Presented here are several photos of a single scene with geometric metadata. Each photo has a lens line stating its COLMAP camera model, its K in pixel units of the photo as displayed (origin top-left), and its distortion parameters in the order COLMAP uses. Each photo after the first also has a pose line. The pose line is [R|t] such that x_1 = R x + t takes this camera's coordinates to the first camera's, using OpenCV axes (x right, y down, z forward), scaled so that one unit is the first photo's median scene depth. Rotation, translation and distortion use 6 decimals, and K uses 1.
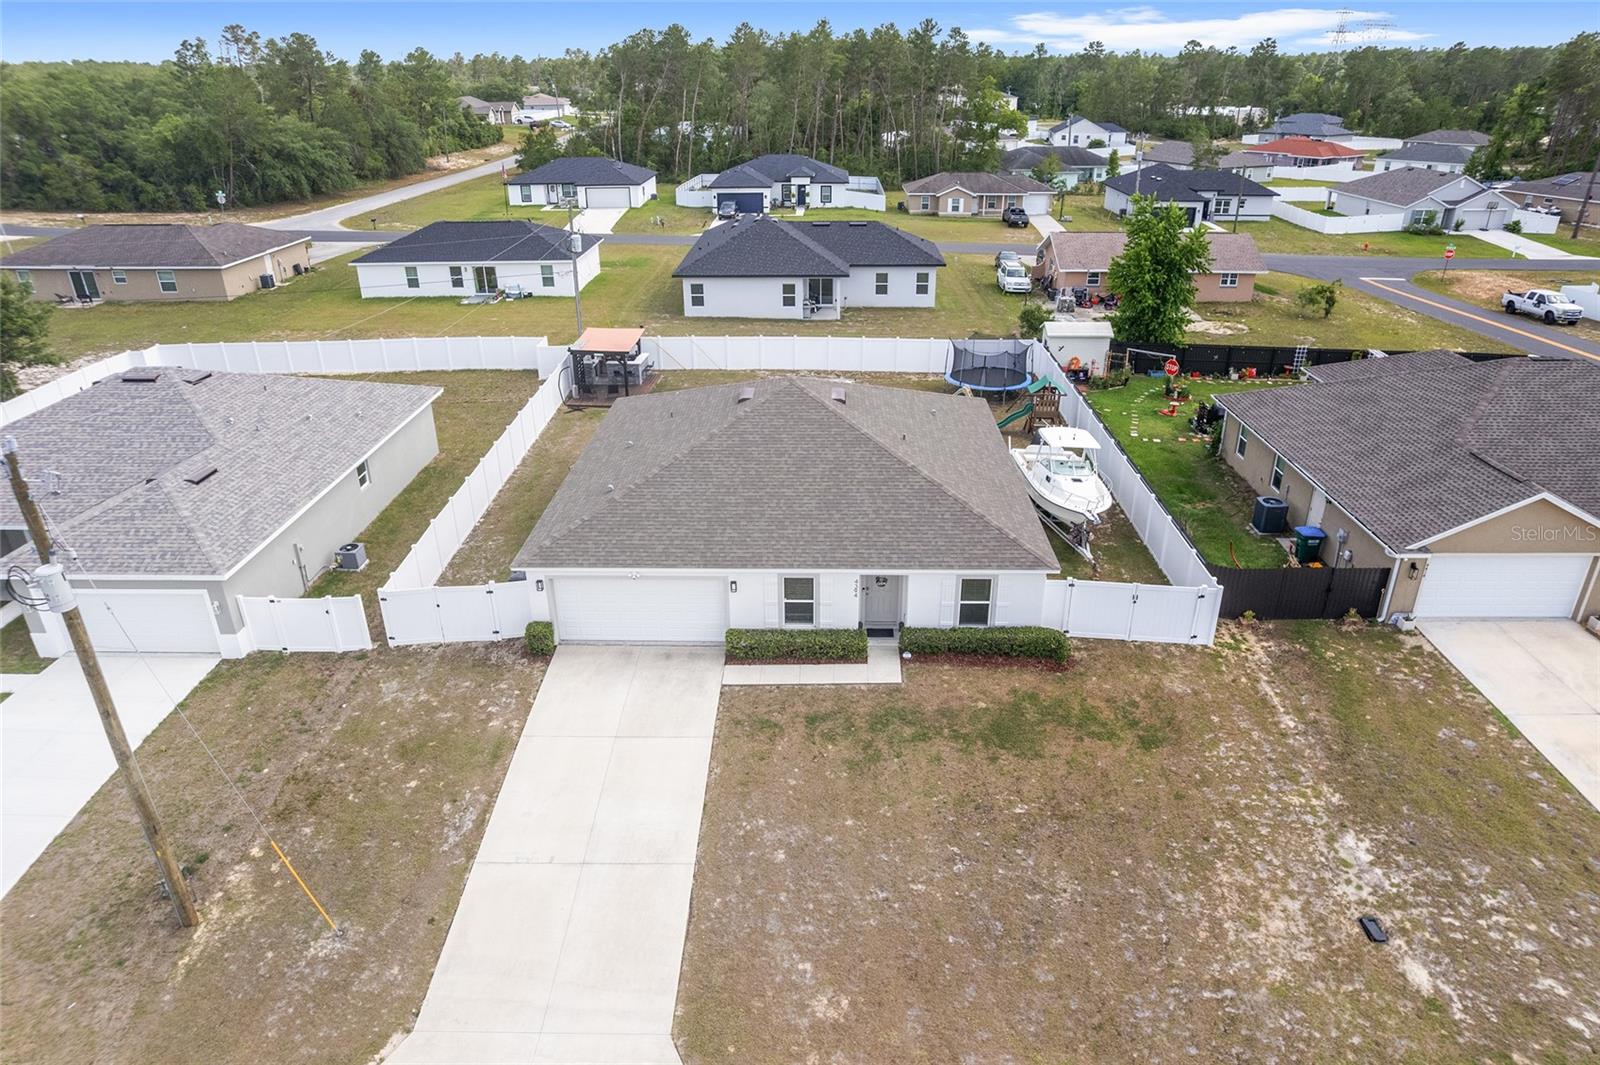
lens RADIAL K [[1023.7, 0, 805.7], [0, 1023.7, 549.9], [0, 0, 1]] dist [-0.084840, 0.076379]
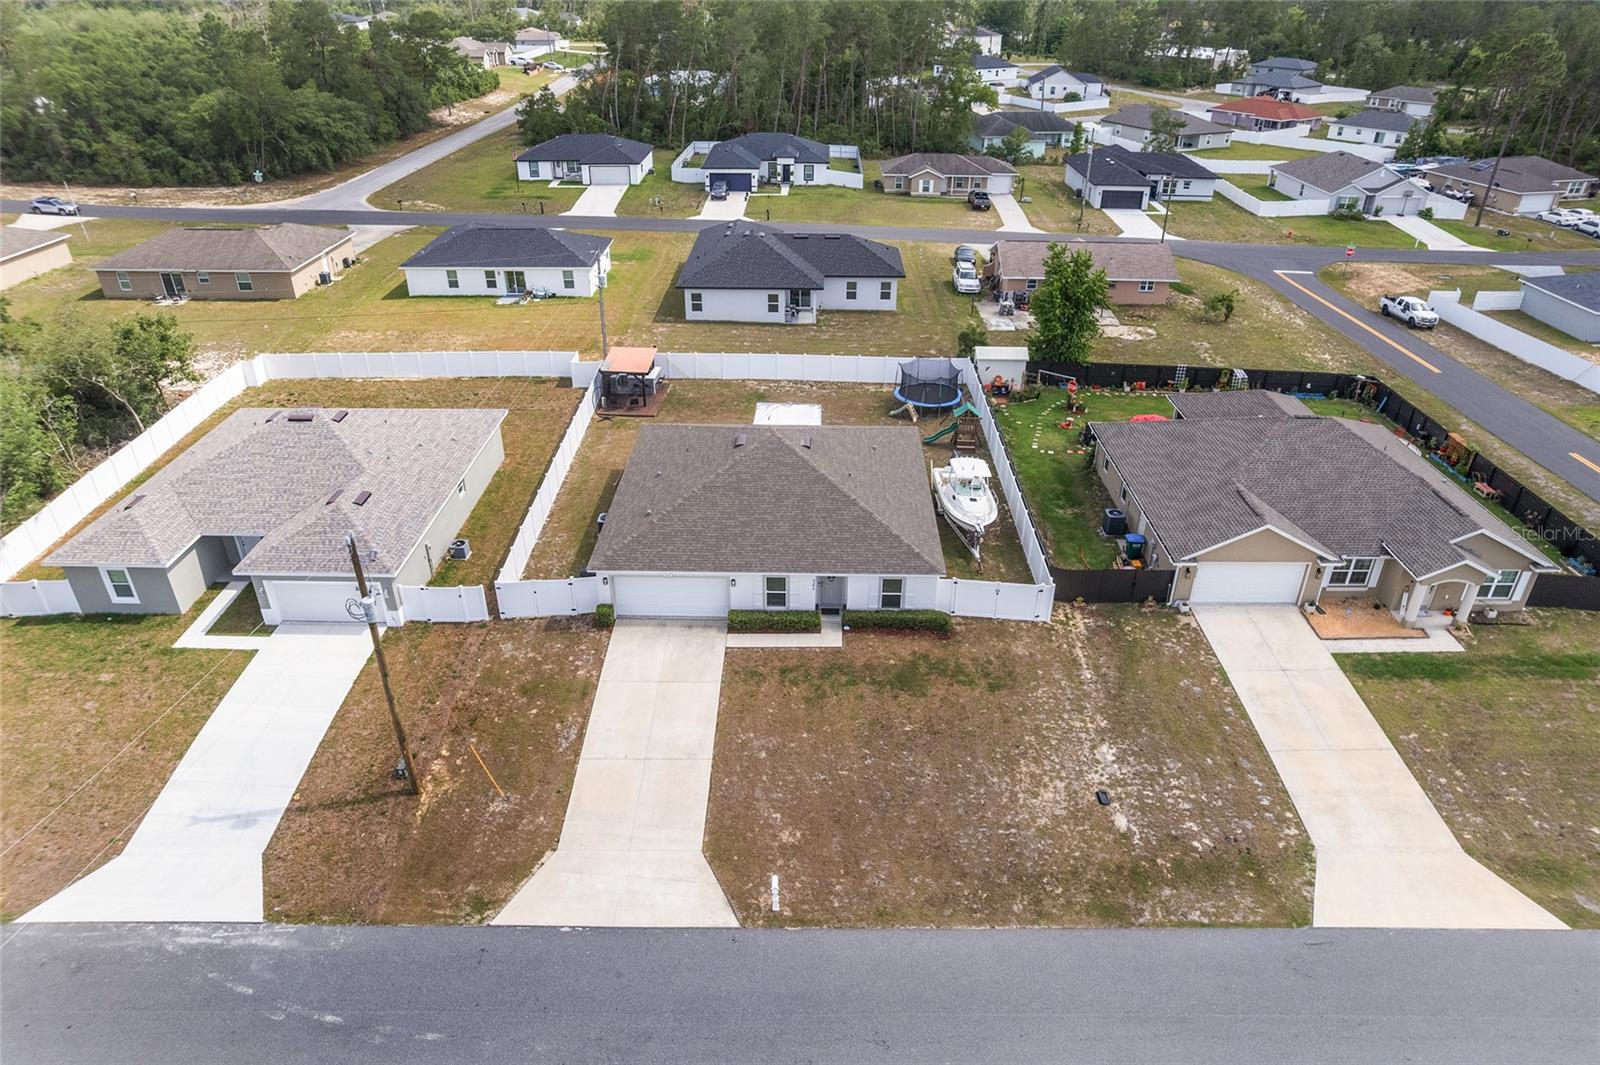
lens RADIAL K [[1023.7, 0, 805.7], [0, 1023.7, 549.9], [0, 0, 1]] dist [-0.084840, 0.076379]
pose [[0.999876, 0.006384, 0.014409, 0.010677], [-0.007525, 0.996720, 0.080582, -0.096662], [-0.013847, -0.080680, 0.996644, -0.365567]]
